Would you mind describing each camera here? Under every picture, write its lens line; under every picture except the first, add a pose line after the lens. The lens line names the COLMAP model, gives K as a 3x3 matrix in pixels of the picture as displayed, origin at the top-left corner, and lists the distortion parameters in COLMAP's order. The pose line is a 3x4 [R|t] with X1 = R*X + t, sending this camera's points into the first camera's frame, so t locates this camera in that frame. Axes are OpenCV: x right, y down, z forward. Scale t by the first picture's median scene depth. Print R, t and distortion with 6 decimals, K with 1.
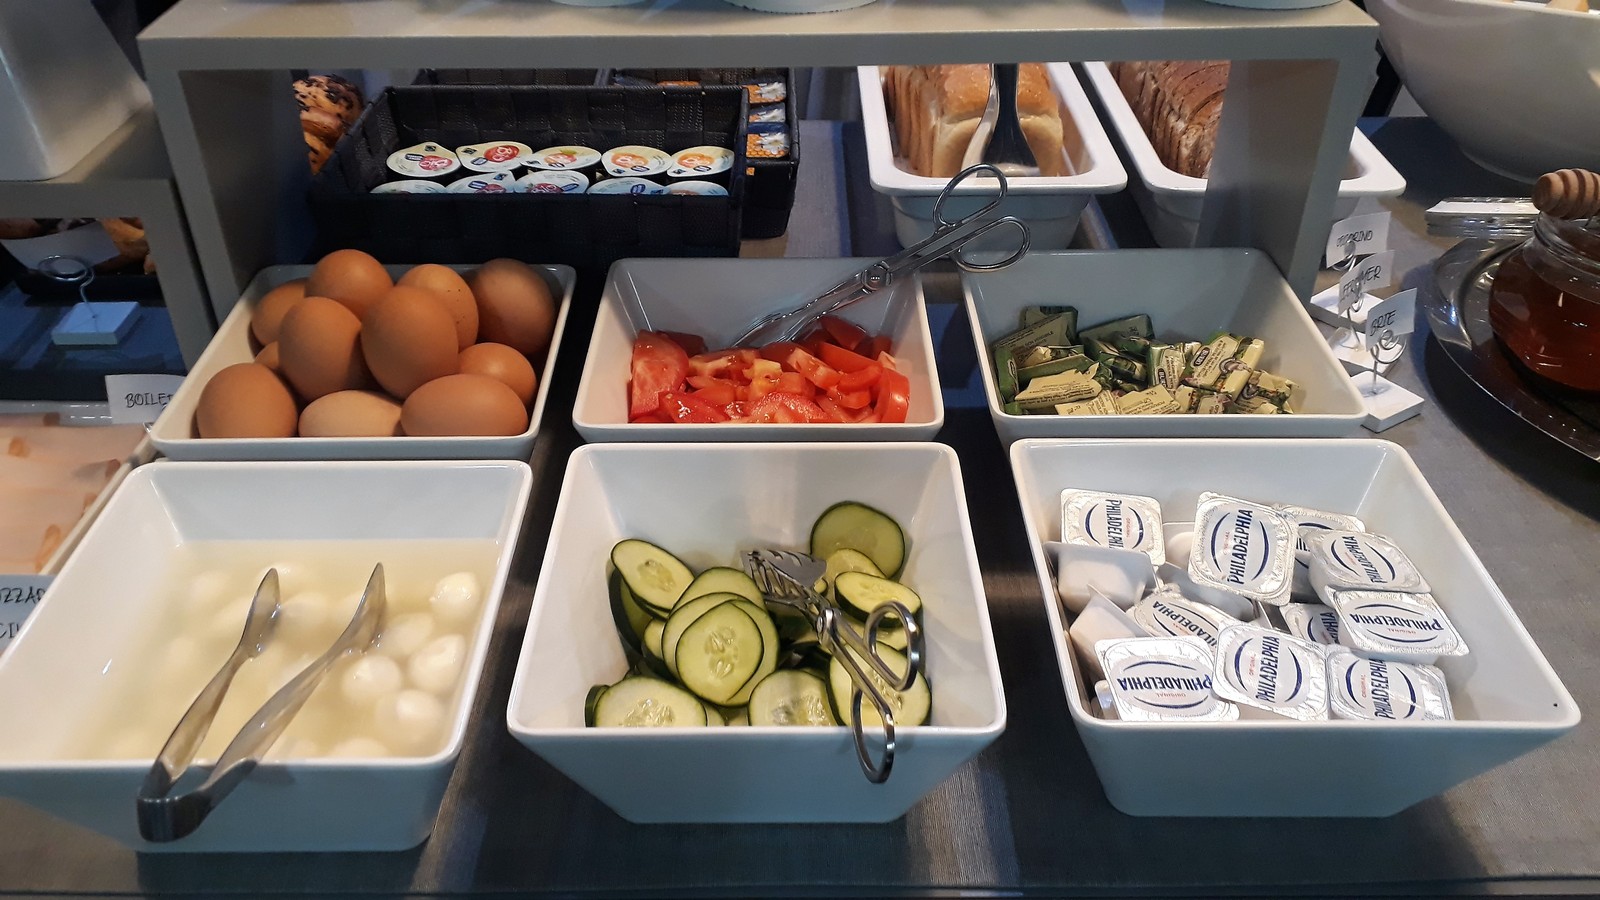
lens RADIAL K [[1279.4, 0, 800.0], [0, 1279.4, 450.0], [0, 0, 1]] dist [0.022827, -0.008303]
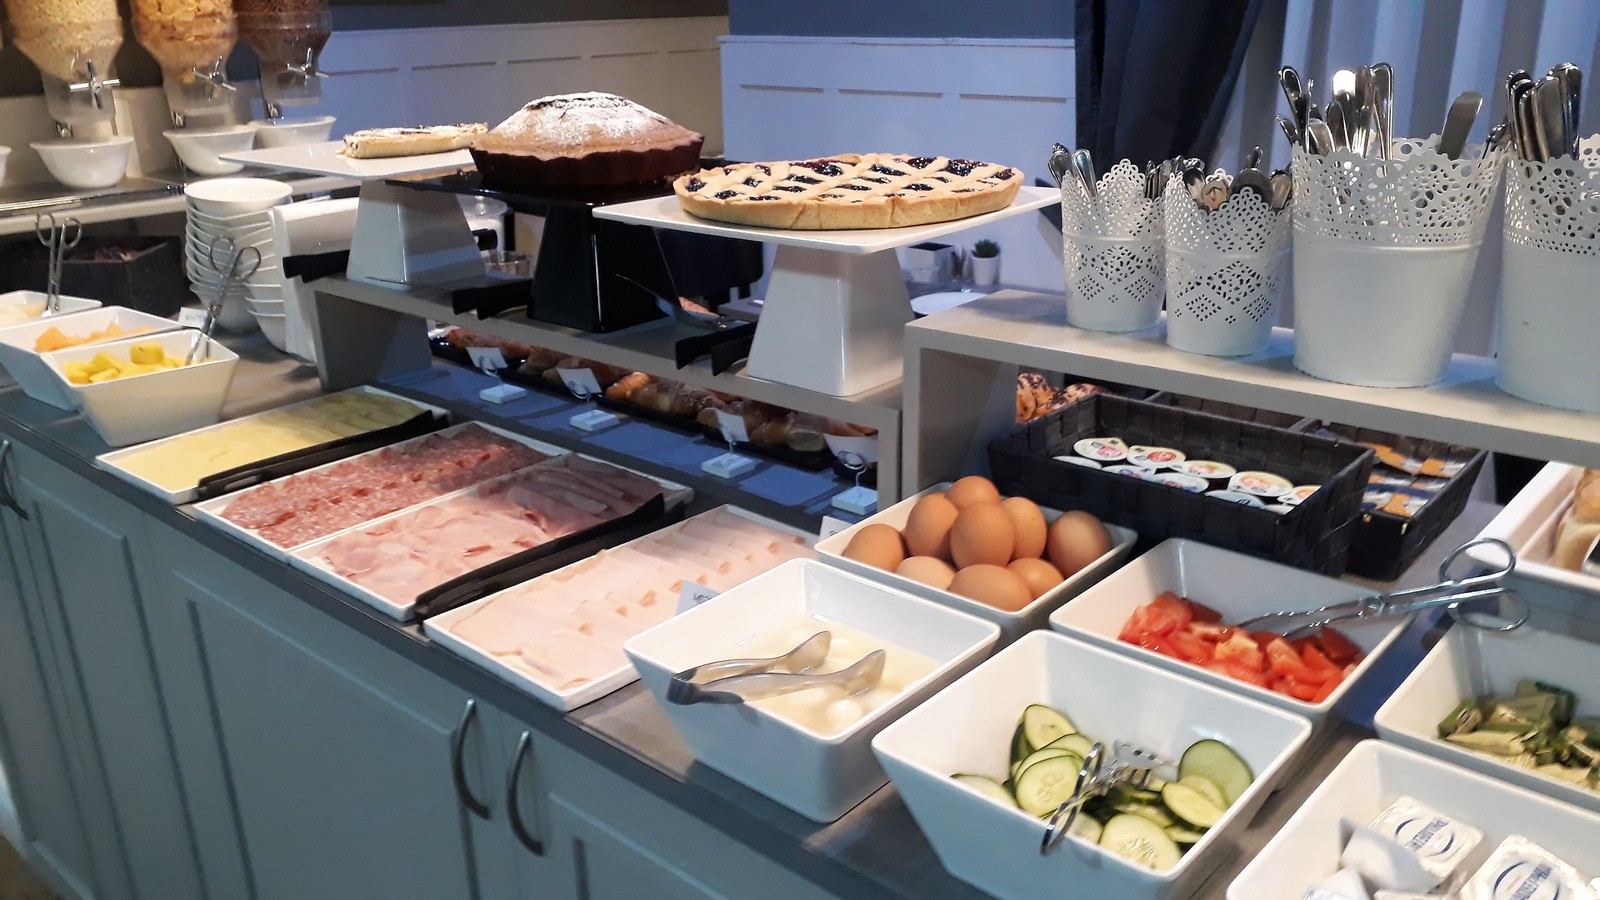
lens RADIAL K [[1279.4, 0, 800.0], [0, 1279.4, 450.0], [0, 0, 1]] dist [0.022827, -0.008303]
pose [[0.737766, 0.201348, -0.644329, 0.365841], [-0.362685, 0.923249, -0.126771, 0.064745], [0.569351, 0.327216, 0.754168, -0.201281]]
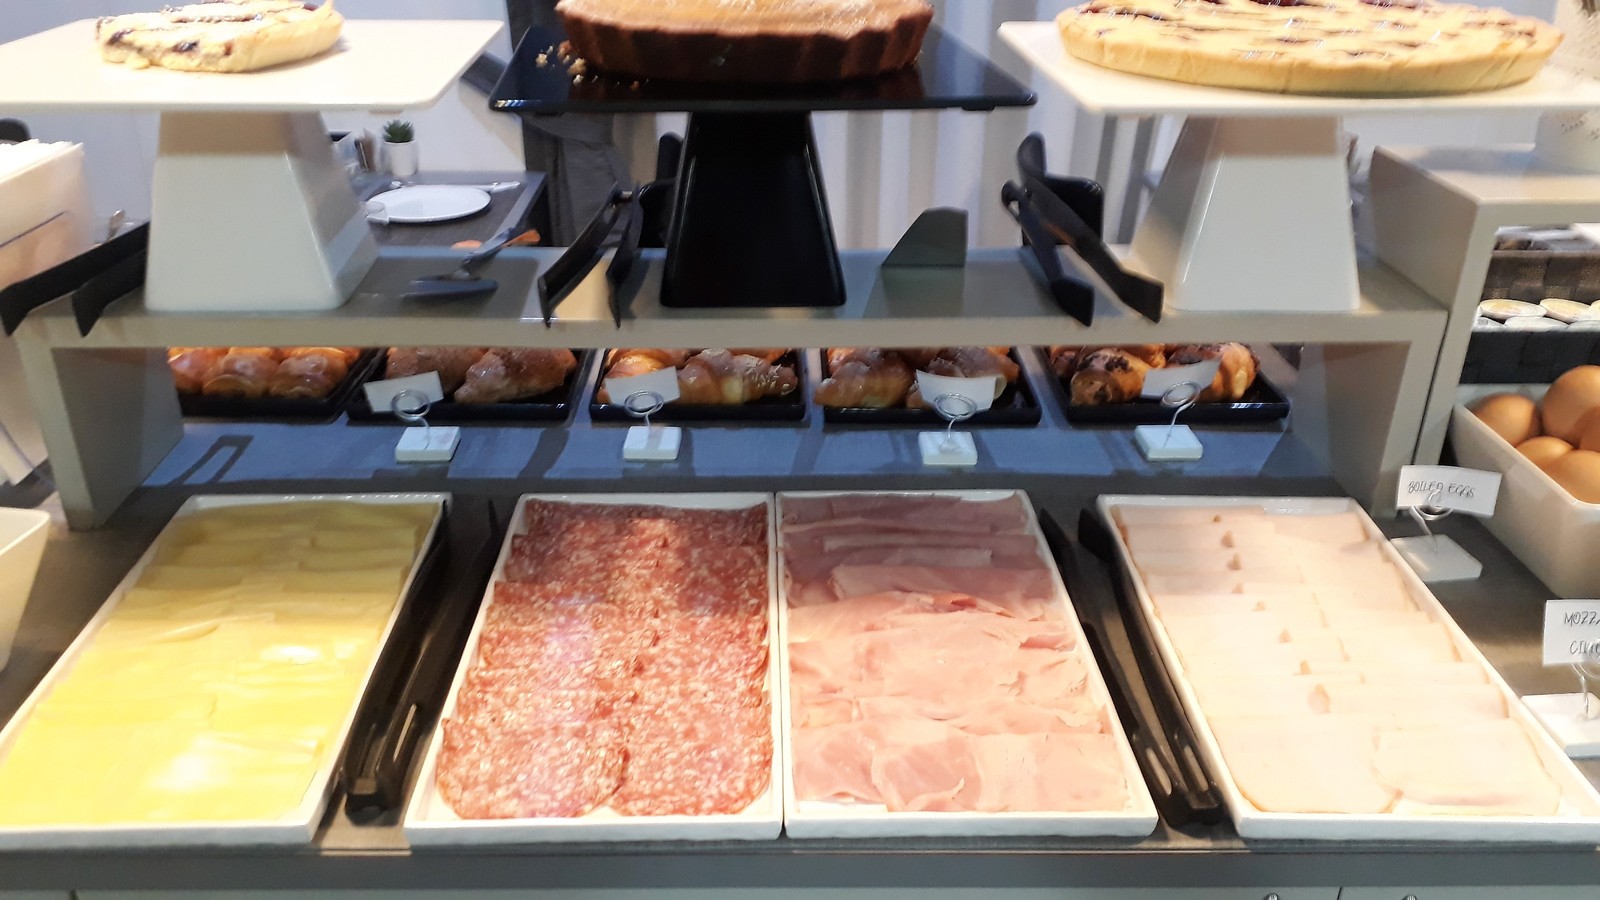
lens RADIAL K [[1294.6, 0, 800.0], [0, 1294.6, 450.0], [0, 0, 1]] dist [0.068904, -0.000988]
pose [[0.999885, -0.005539, -0.014091, -0.911973], [0.003234, 0.987334, -0.158619, 0.102437], [0.014791, 0.158556, 0.987239, -0.212716]]
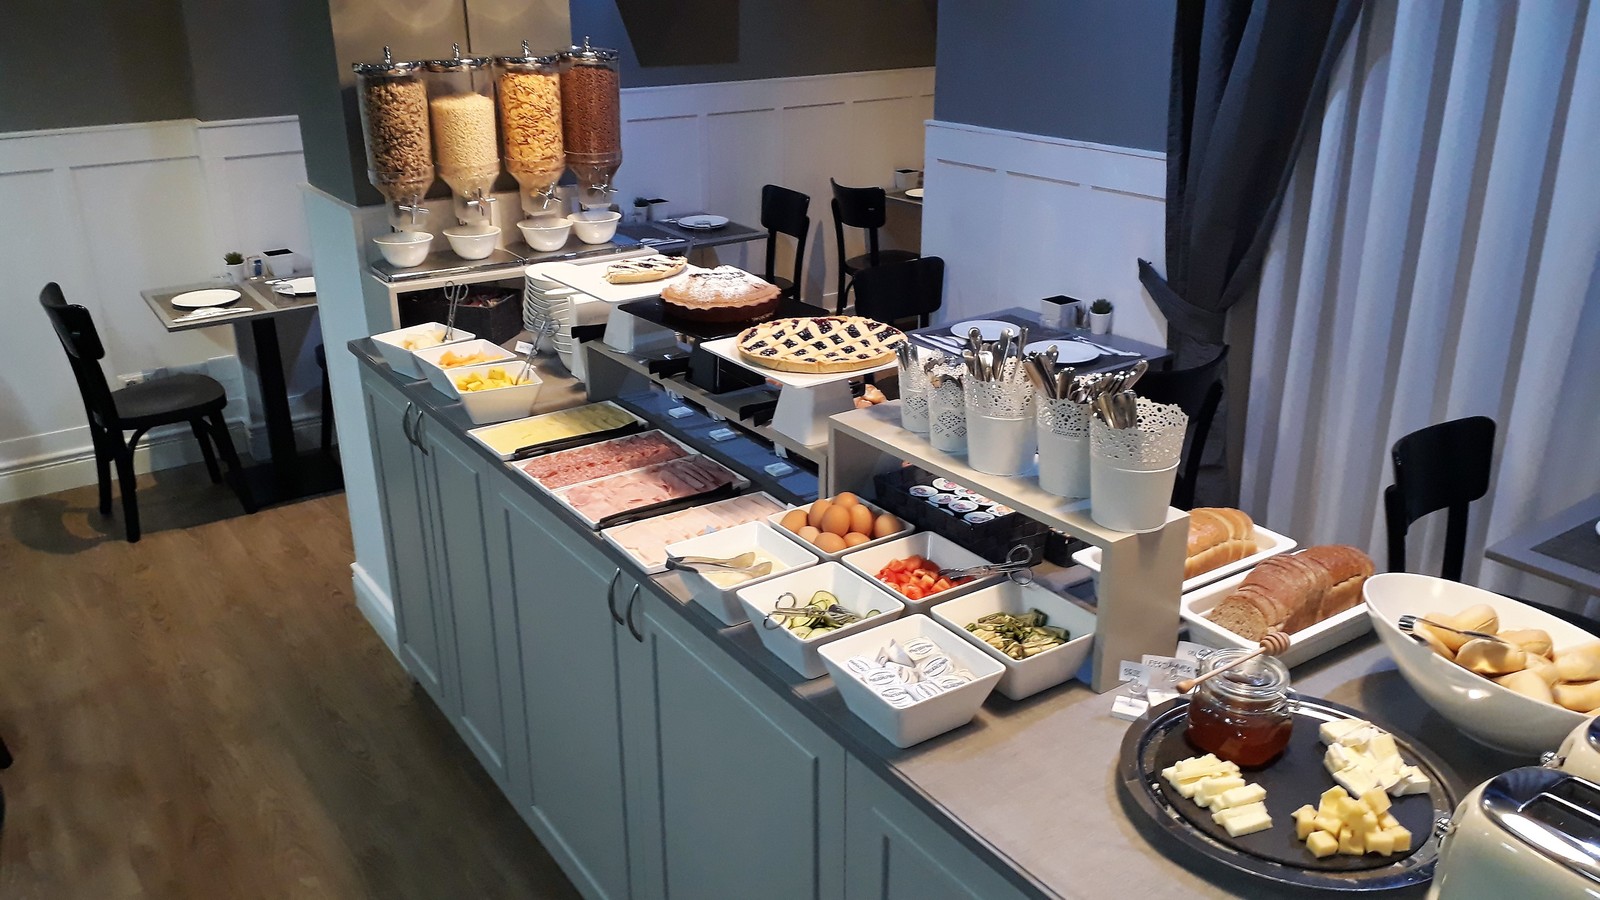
lens RADIAL K [[1260.4, 0, 817.9], [0, 1260.4, 433.1], [0, 0, 1]] dist [0.176335, -0.002030]
pose [[0.558943, 0.276339, -0.781805, 1.672337], [-0.466818, 0.884098, -0.021250, -0.153363], [0.685320, 0.376838, 0.623161, -0.880351]]
